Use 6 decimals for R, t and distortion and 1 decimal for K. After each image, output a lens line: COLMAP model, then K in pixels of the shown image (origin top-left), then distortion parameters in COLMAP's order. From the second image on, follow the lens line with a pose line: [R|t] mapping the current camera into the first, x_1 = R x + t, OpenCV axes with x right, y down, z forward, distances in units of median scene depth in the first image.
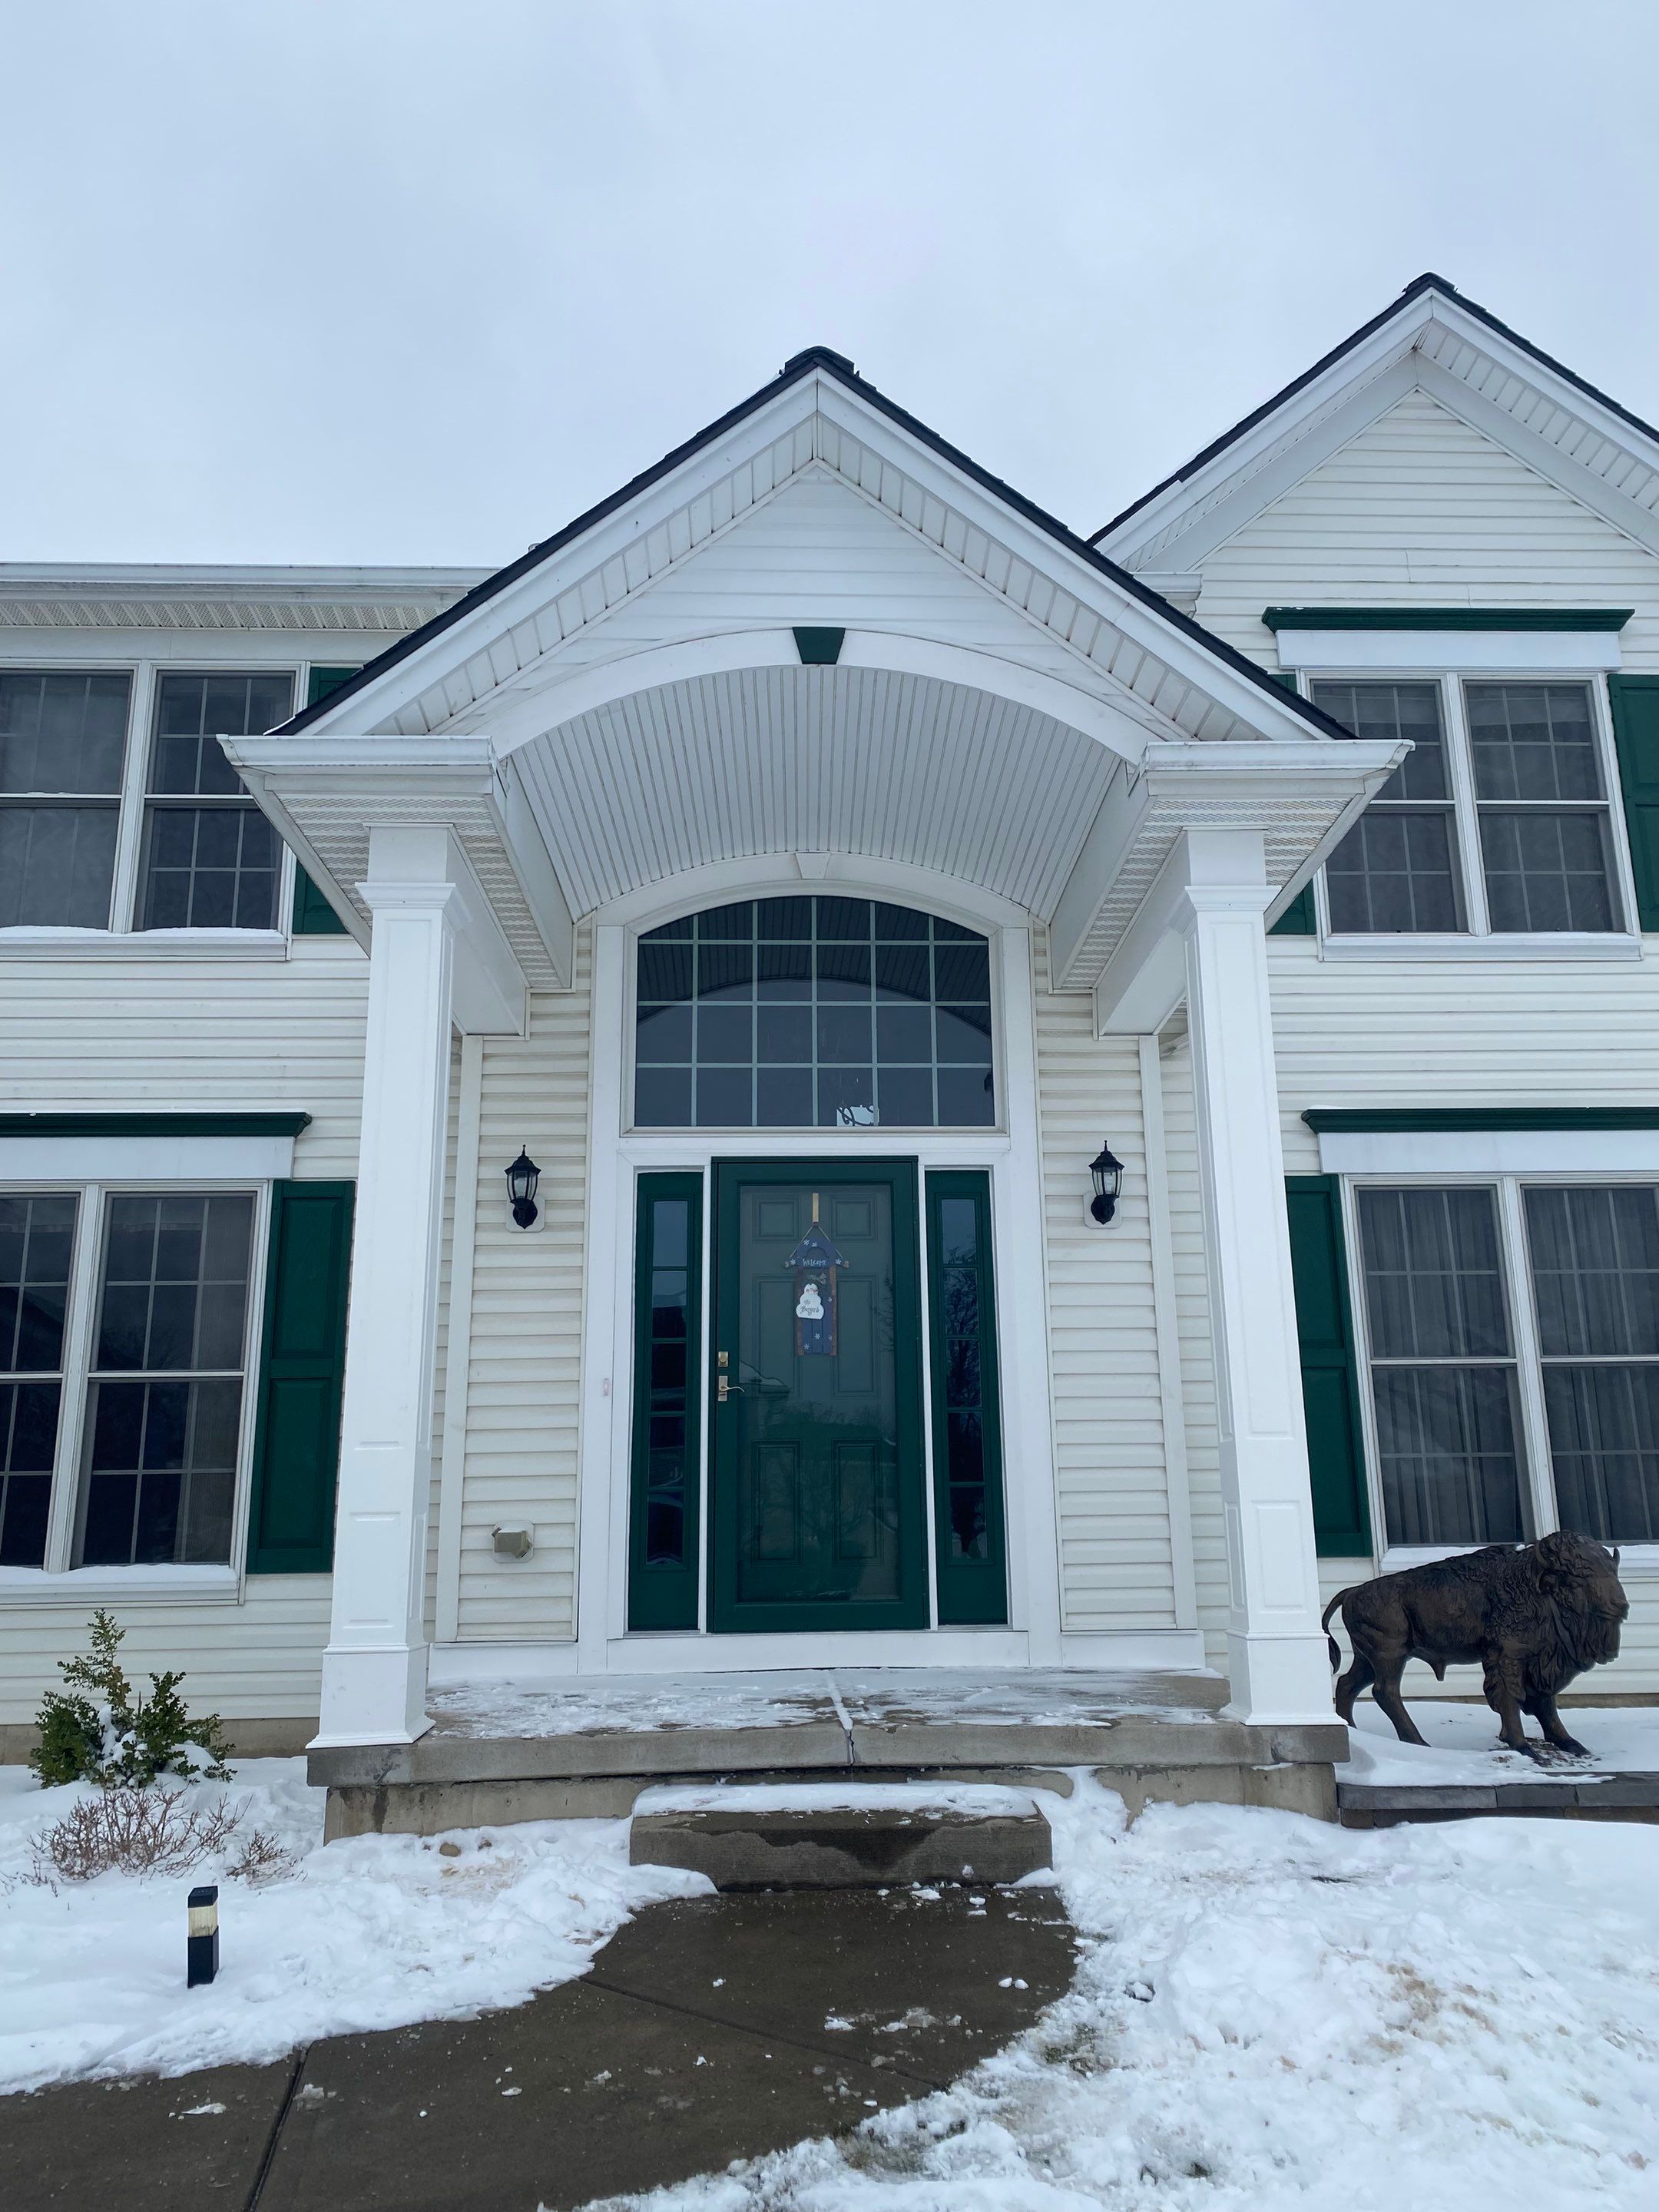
lens RADIAL K [[1676.3, 0, 851.9], [0, 1676.3, 1108.0], [0, 0, 1]] dist [0.117258, -0.187224]
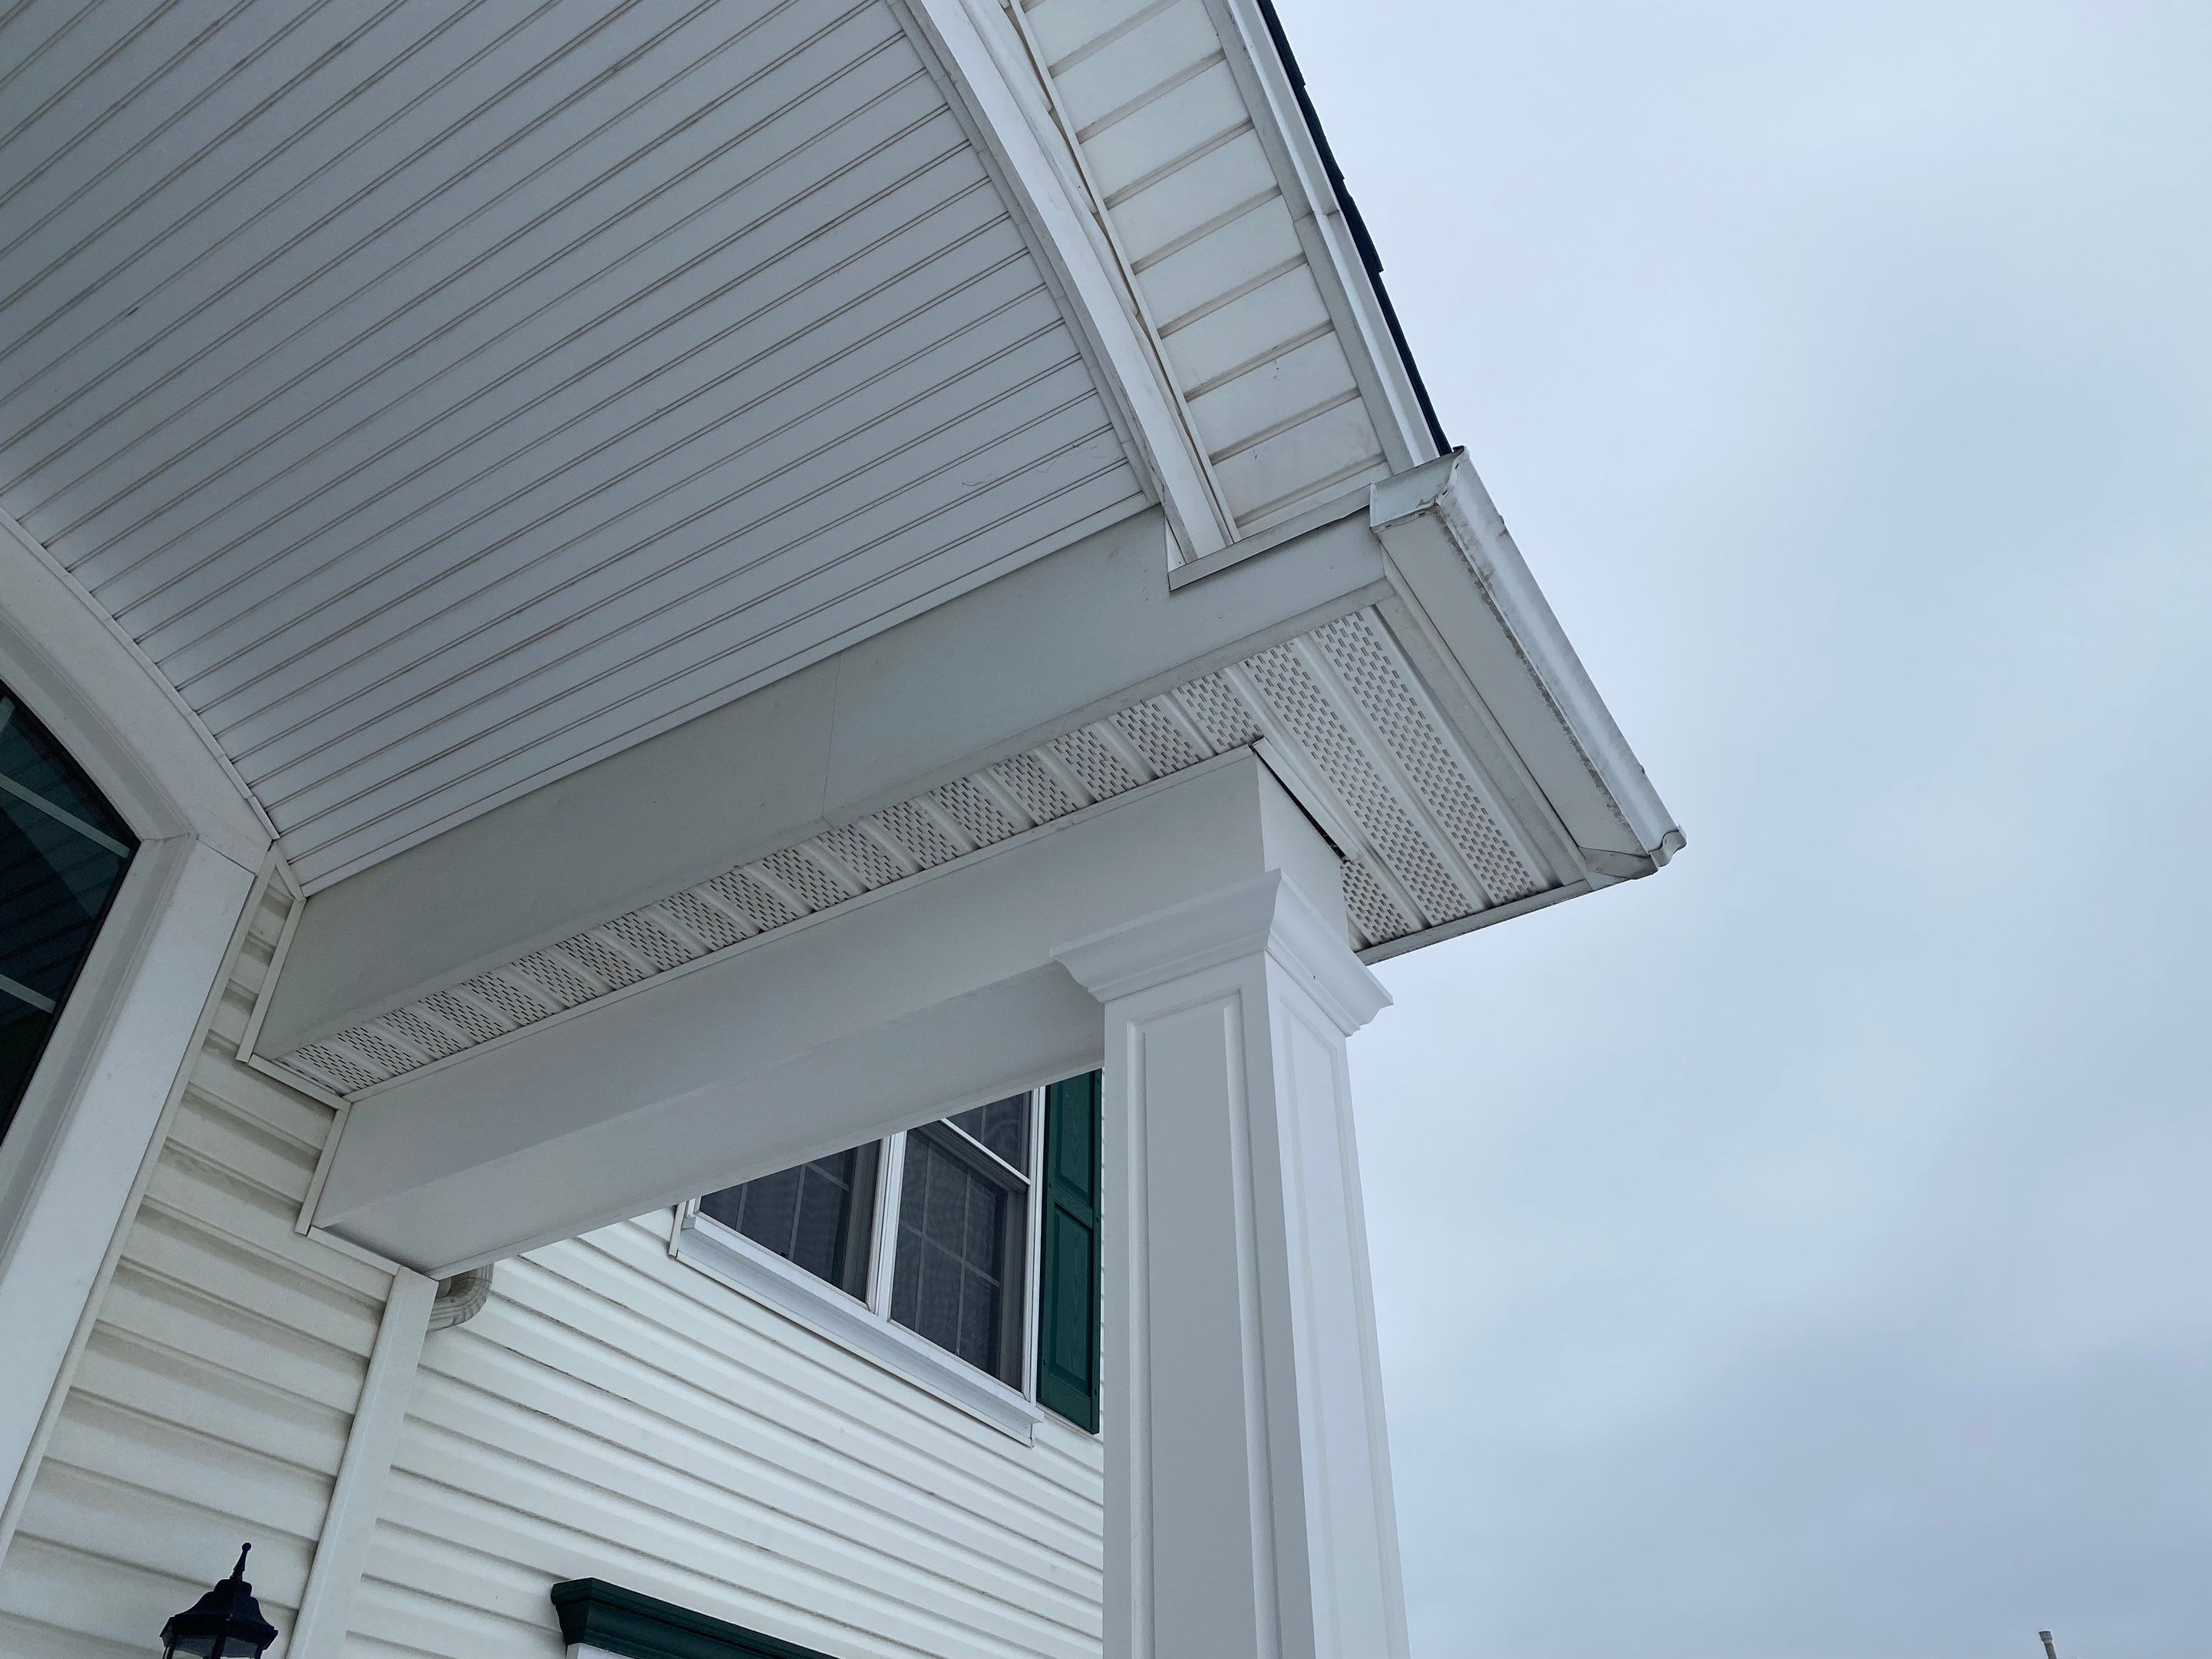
lens RADIAL K [[1681.8, 0, 1106.1], [0, 1681.8, 801.1], [0, 0, 1]] dist [0.003325, 0.000535]
pose [[0.554053, 0.537652, 0.635575, -0.037680], [-0.209731, 0.828994, -0.518441, 0.033627], [-0.805629, 0.153944, 0.572069, 0.657564]]
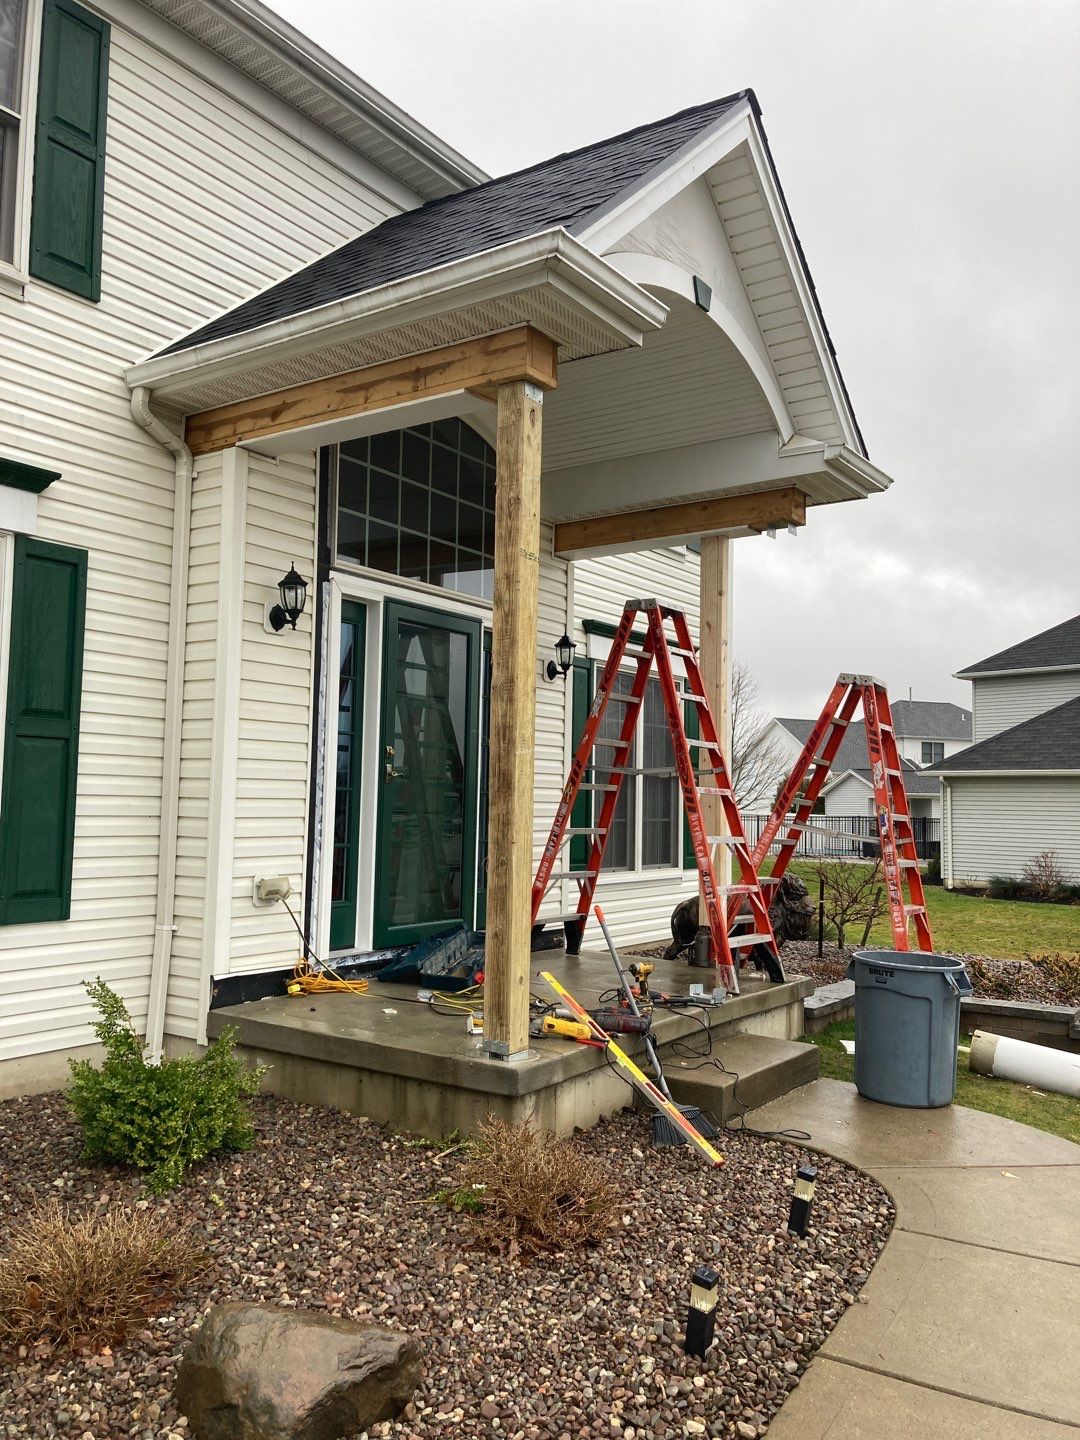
lens RADIAL K [[1195.3, 0, 545.3], [0, 1195.3, 708.1], [0, 0, 1]] dist [0.064502, 0.004997]
pose [[0.593070, 0.092197, 0.799855, -0.728635], [-0.220919, 0.973929, 0.051544, 0.038416], [-0.774250, -0.207273, 0.597976, 0.336589]]
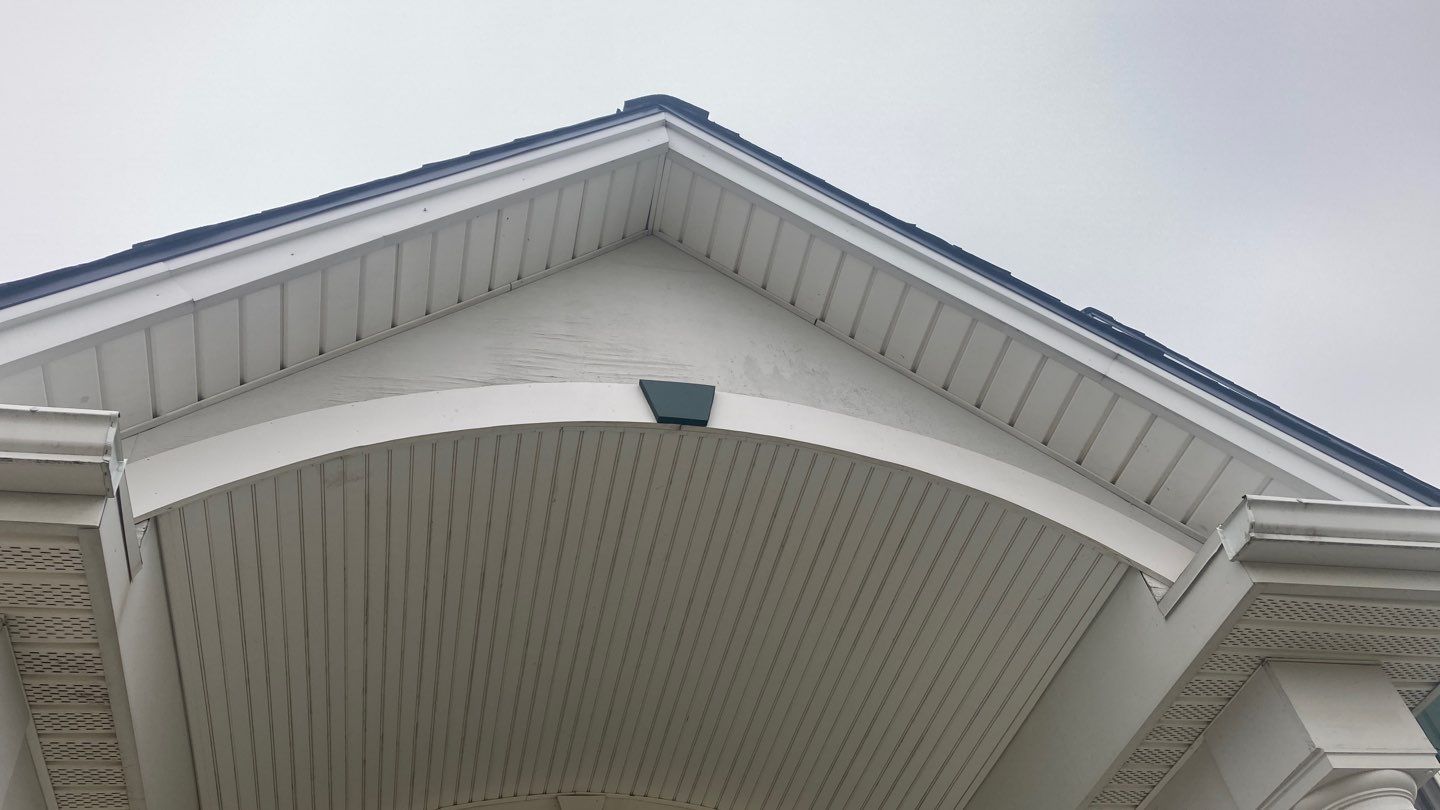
lens RADIAL K [[1193.3, 0, 701.7], [0, 1193.3, 405.4], [0, 0, 1]] dist [0.028728, 0.002308]
pose [[0.981861, 0.052987, 0.182050, -0.078728], [0.054413, 0.841026, -0.538252, -0.012173], [-0.181629, 0.538394, 0.822887, 0.493510]]
